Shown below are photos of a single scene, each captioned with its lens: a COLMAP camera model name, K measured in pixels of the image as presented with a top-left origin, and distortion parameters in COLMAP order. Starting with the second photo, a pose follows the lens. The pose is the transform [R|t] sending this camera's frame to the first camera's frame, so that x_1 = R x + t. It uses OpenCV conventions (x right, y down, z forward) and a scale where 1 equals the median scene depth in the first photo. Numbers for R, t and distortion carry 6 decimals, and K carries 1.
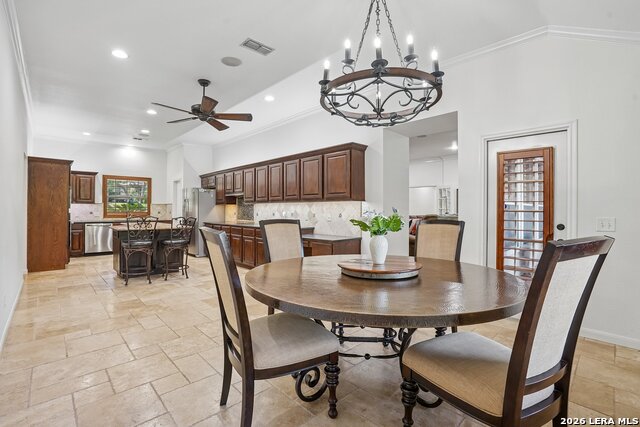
lens RADIAL K [[293.4, 0, 322.8], [0, 293.4, 209.0], [0, 0, 1]] dist [-0.038919, 0.006395]
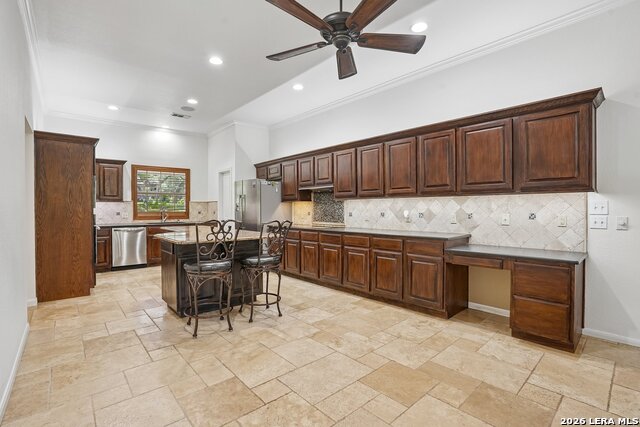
lens RADIAL K [[293.4, 0, 320.0], [0, 293.4, 212.0], [0, 0, 1]] dist [-0.038919, 0.006395]
pose [[0.999298, -0.004923, -0.037143, -0.265549], [0.005467, 0.999879, 0.014561, 0.000676], [0.037067, -0.014754, 0.999204, 0.273627]]
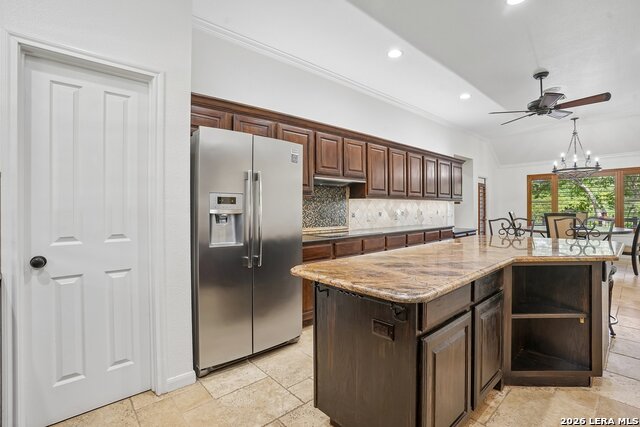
lens RADIAL K [[293.4, 0, 317.2], [0, 293.4, 210.3], [0, 0, 1]] dist [-0.038919, 0.006395]
pose [[0.051341, -0.019880, 0.998483, -0.836256], [-0.007928, 0.999762, 0.020313, -0.005003], [-0.998650, -0.008958, 0.051171, 1.020365]]
